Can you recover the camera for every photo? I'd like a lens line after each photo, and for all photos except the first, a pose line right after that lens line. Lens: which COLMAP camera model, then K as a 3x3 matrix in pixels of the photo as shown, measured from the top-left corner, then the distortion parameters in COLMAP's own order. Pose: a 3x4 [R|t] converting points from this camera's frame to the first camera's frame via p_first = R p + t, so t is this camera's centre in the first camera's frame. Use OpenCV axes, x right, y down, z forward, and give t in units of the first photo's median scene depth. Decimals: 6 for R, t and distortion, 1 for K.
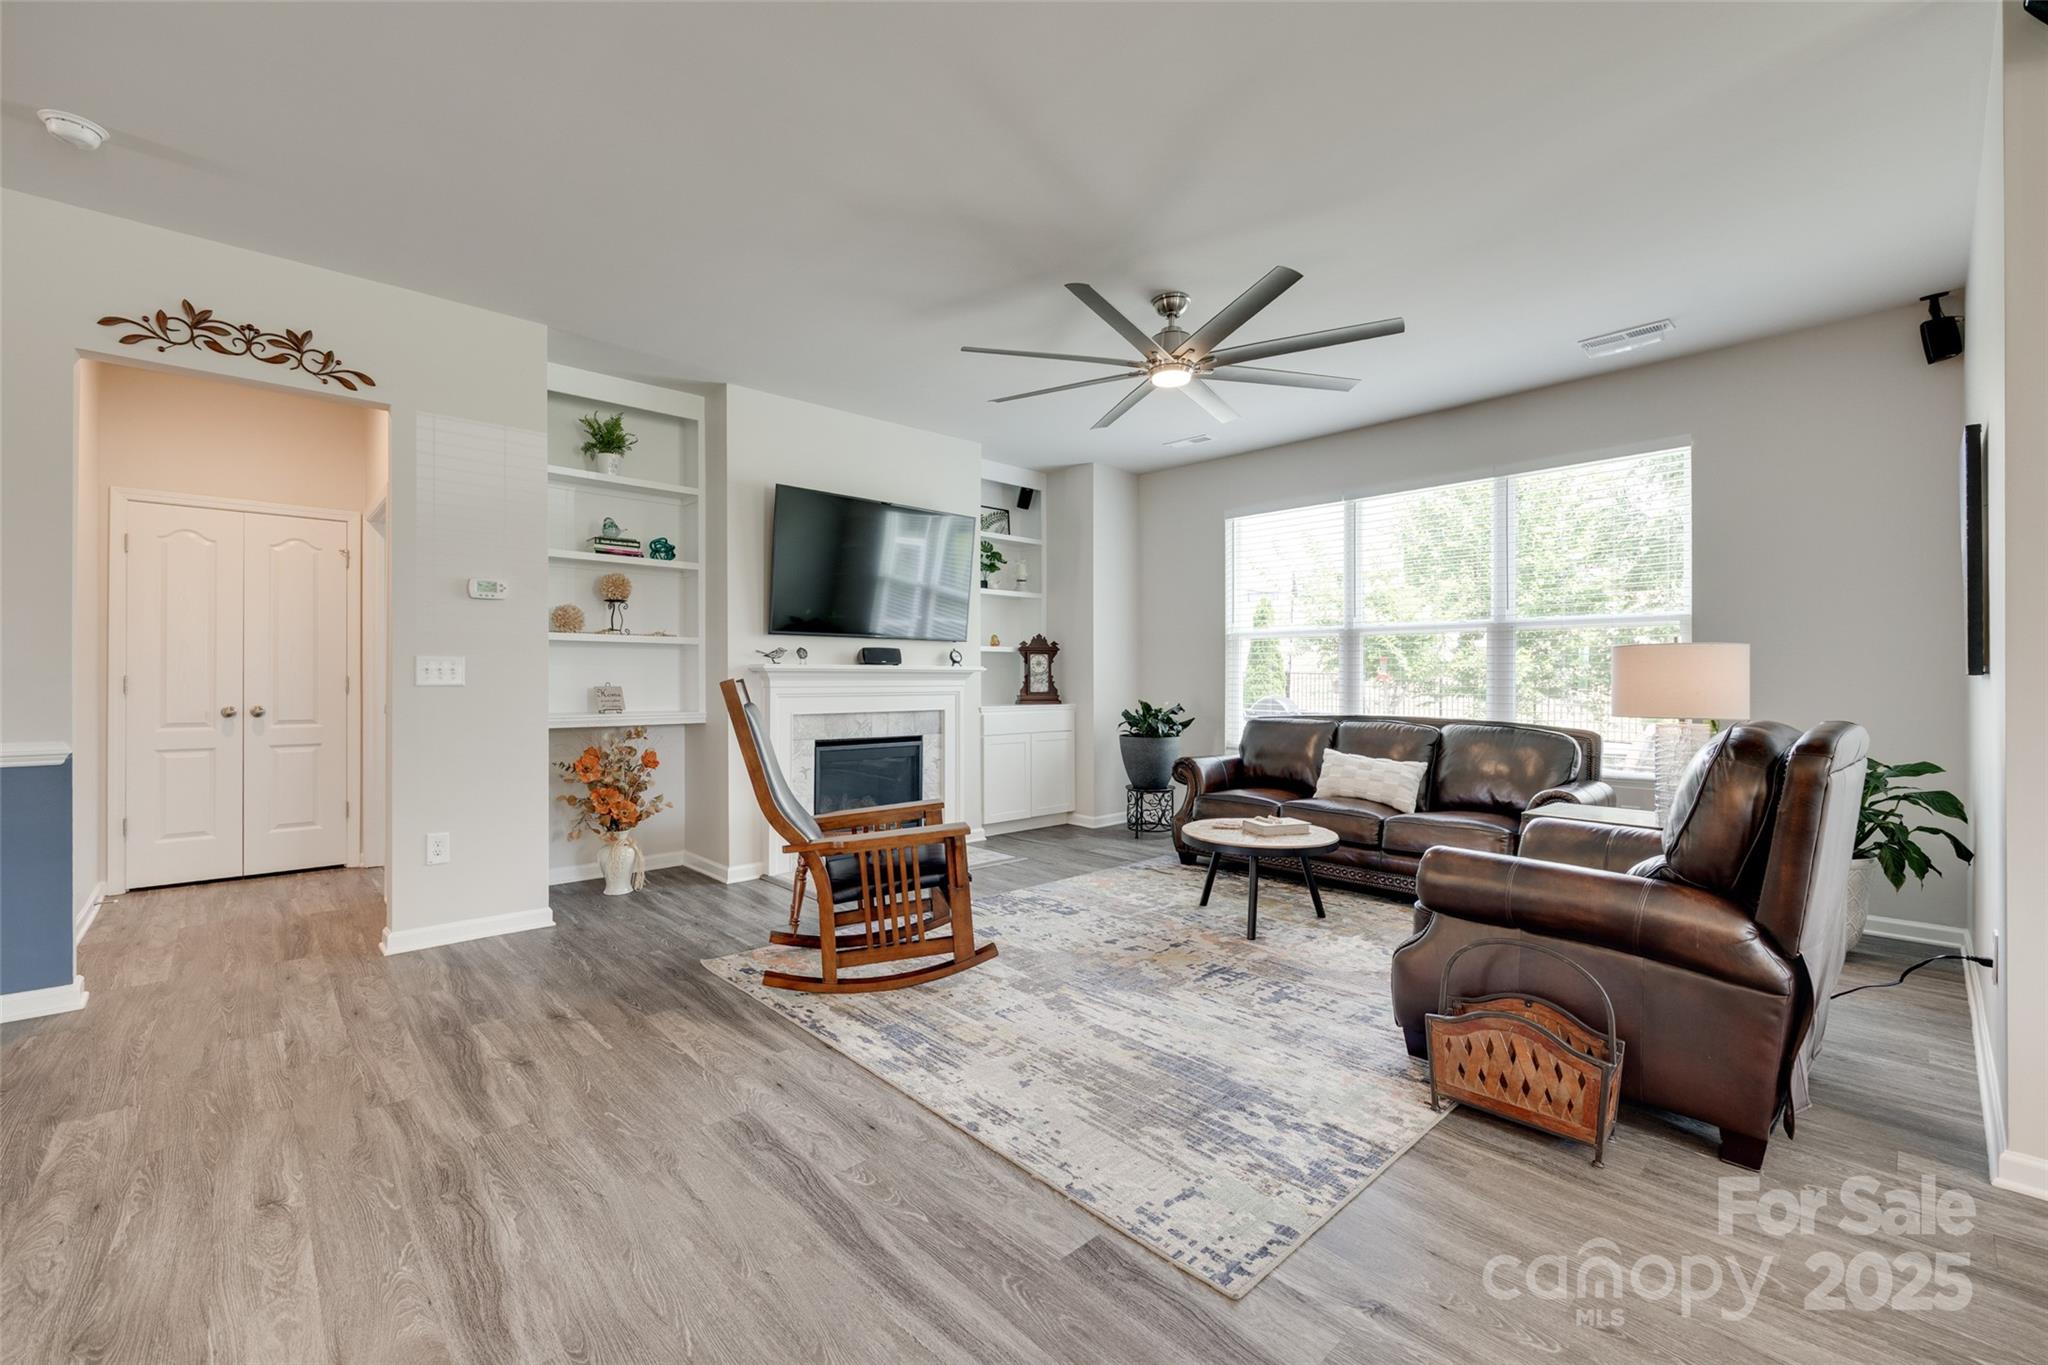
lens RADIAL K [[824.7, 0, 1021.1], [0, 824.7, 662.9], [0, 0, 1]] dist [-0.004076, 0.000044]
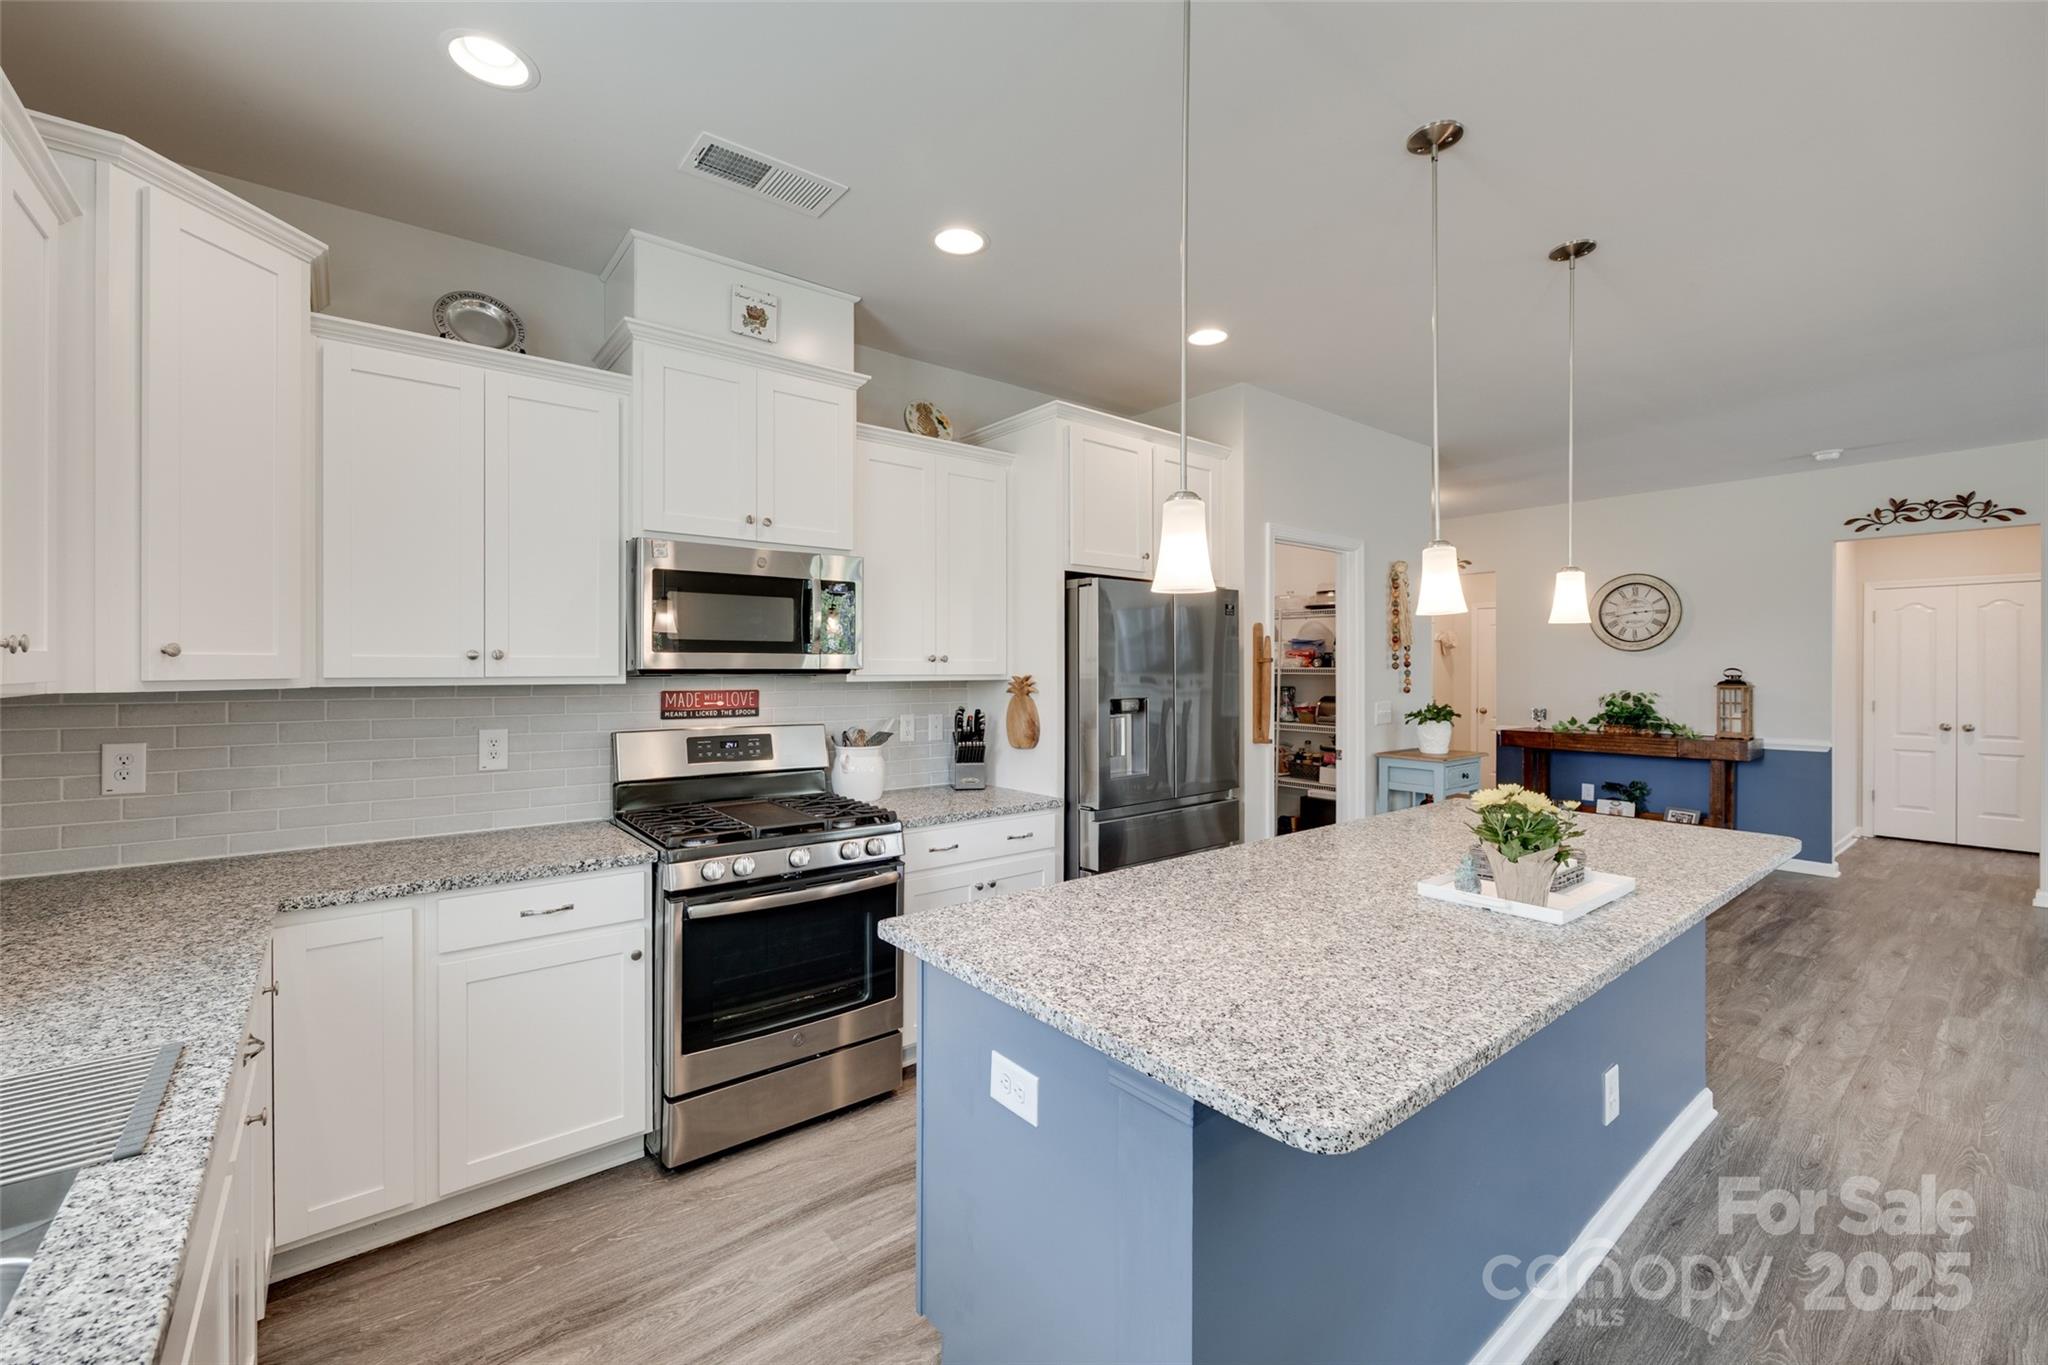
lens RADIAL K [[824.7, 0, 993.8], [0, 824.7, 680.4], [0, 0, 1]] dist [-0.004076, 0.000044]
pose [[-0.093056, 0.012060, -0.995588, 0.694196], [0.019329, 0.999760, 0.010304, -0.073917], [0.995473, -0.018285, -0.093267, -0.576665]]
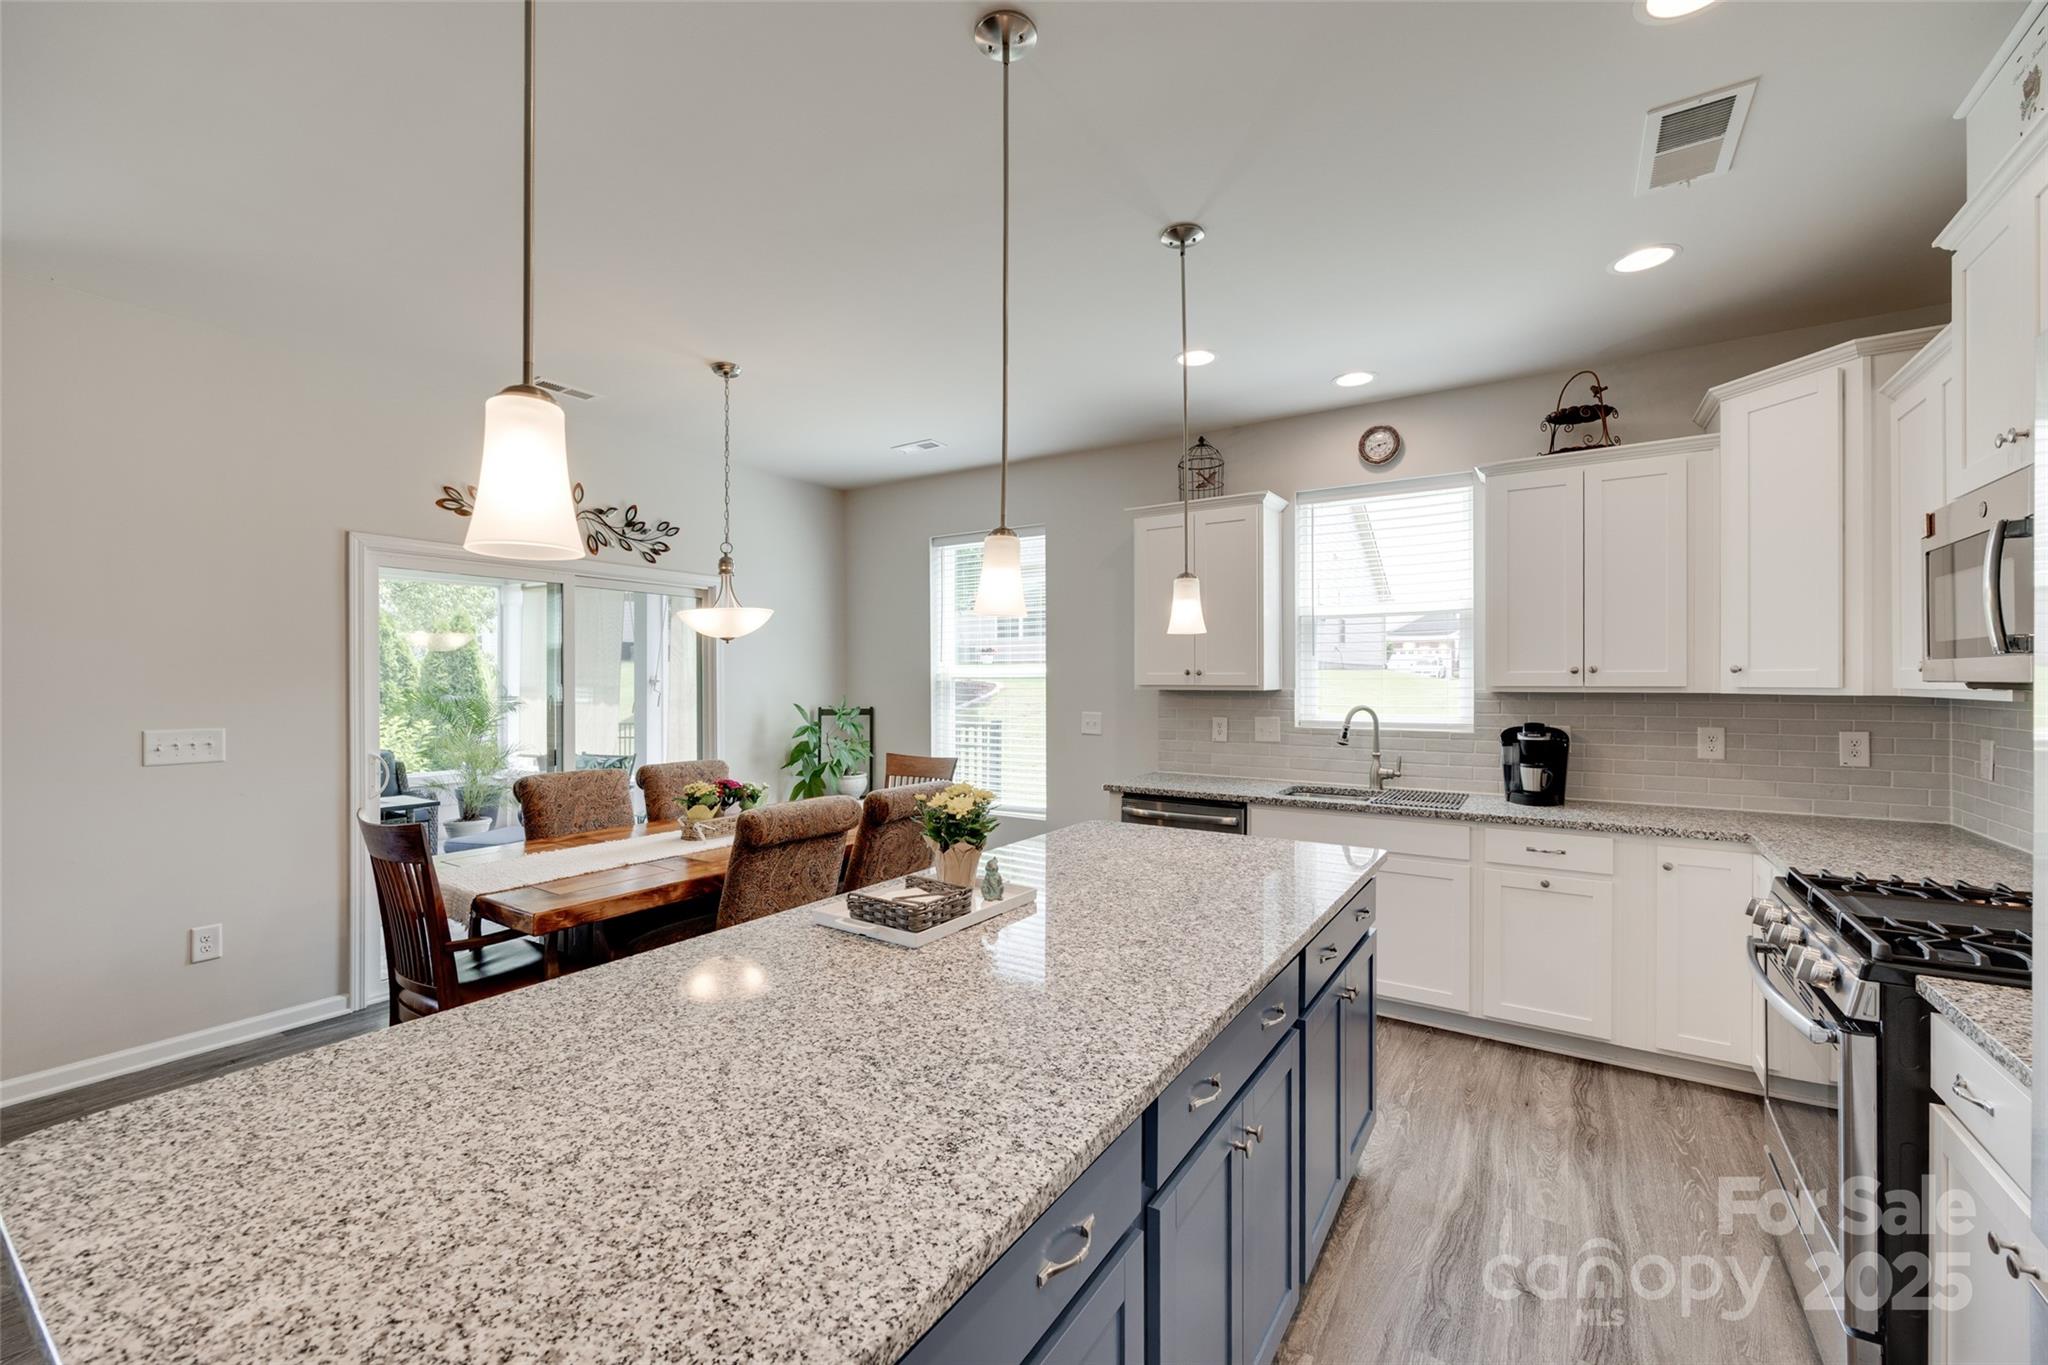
lens RADIAL K [[824.7, 0, 995.3], [0, 824.7, 687.1], [0, 0, 1]] dist [-0.004076, 0.000044]
pose [[-0.234094, -0.008807, 0.972174, -0.231478], [-0.017704, 0.999832, 0.004795, -0.070335], [-0.972053, -0.016089, -0.234210, -0.250627]]
